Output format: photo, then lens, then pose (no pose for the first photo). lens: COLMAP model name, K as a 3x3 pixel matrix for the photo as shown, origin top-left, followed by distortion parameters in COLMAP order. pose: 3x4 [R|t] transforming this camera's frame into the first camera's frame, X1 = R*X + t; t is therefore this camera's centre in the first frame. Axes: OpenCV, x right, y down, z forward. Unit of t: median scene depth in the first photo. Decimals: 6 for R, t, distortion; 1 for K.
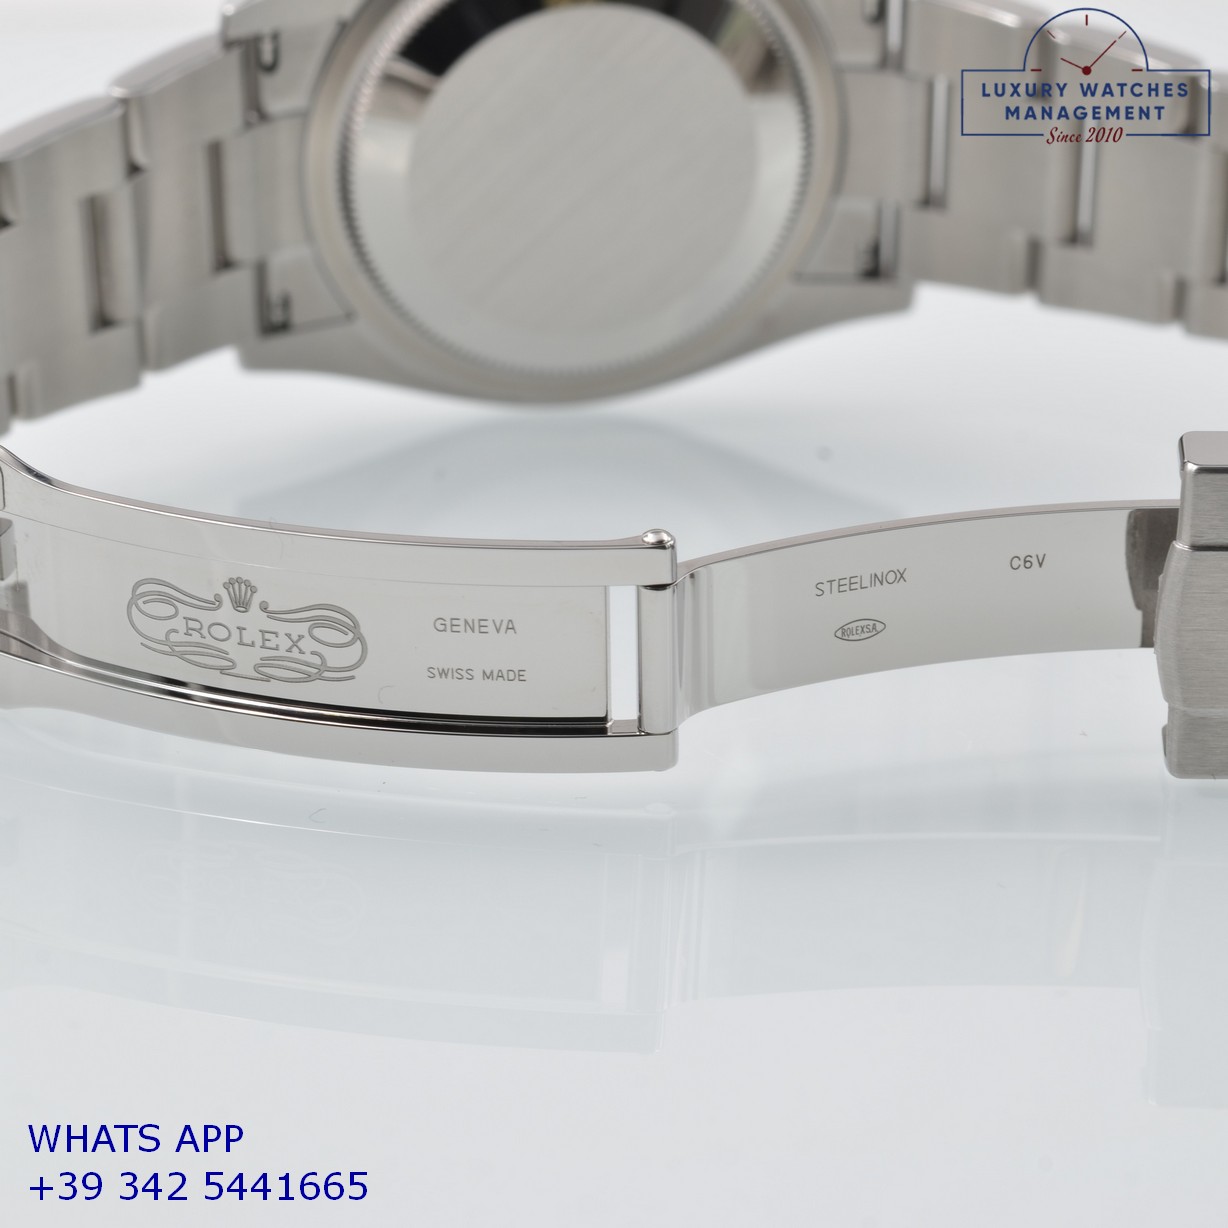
lens RADIAL K [[5069.9, 0, 614.0], [0, 5069.9, 614.0], [0, 0, 1]] dist [-0.145763, -3.312475]
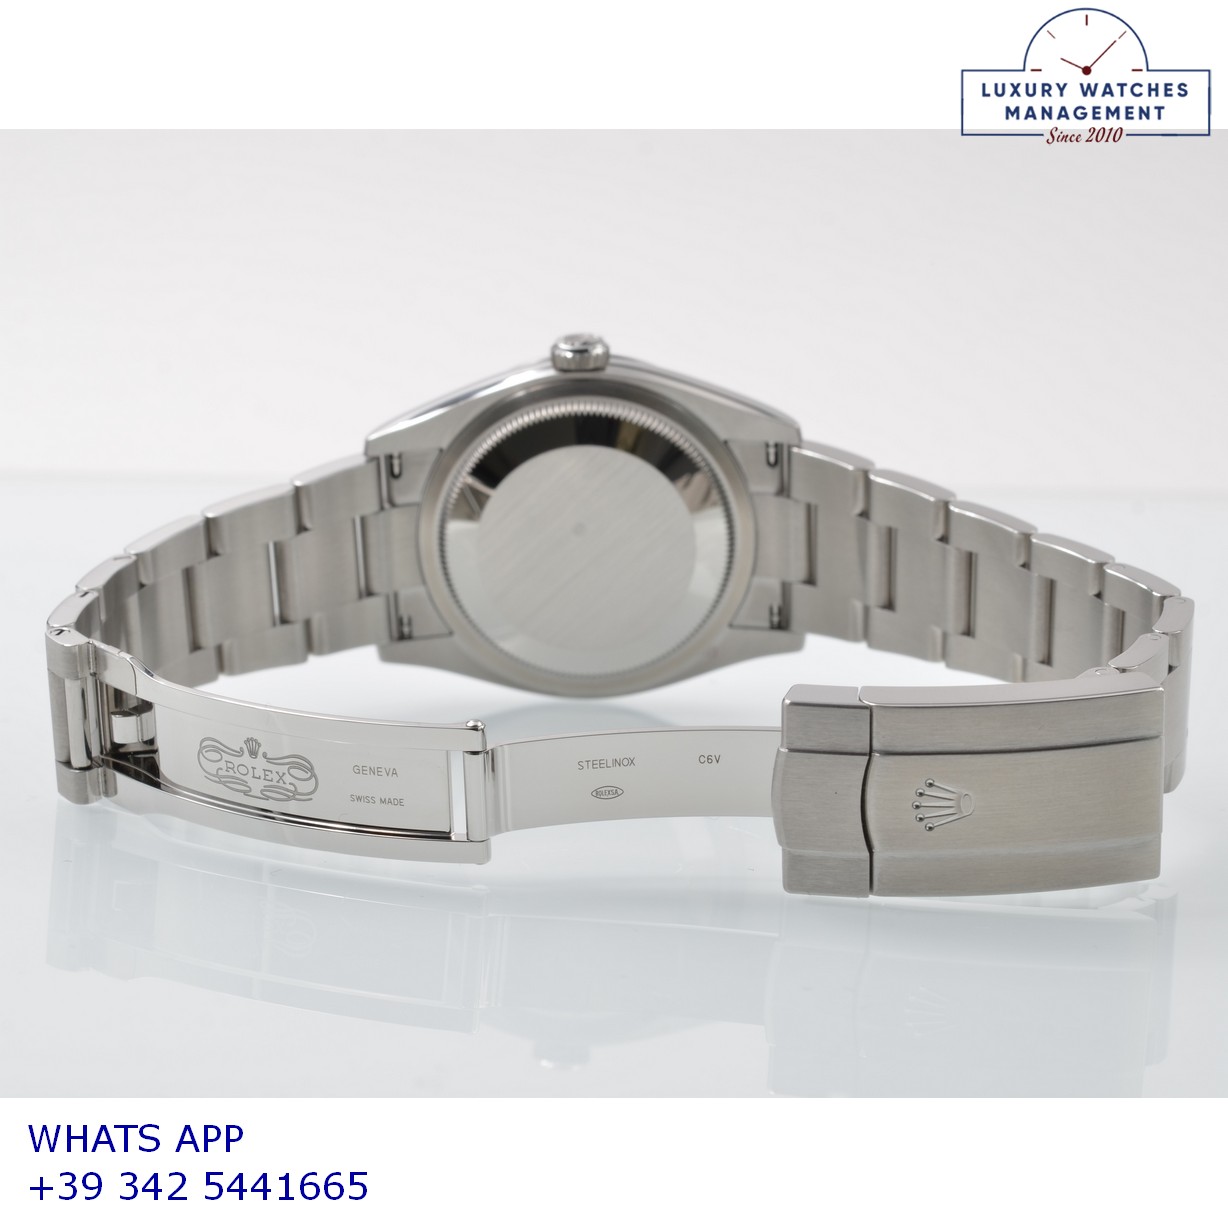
lens RADIAL K [[5069.9, 0, 614.0], [0, 5069.9, 614.0], [0, 0, 1]] dist [-0.145763, -3.312475]
pose [[0.963322, 0.044941, -0.264559, 0.502876], [-0.080640, 0.988790, -0.125663, 0.158982], [0.255946, 0.142388, 0.956147, -0.639199]]
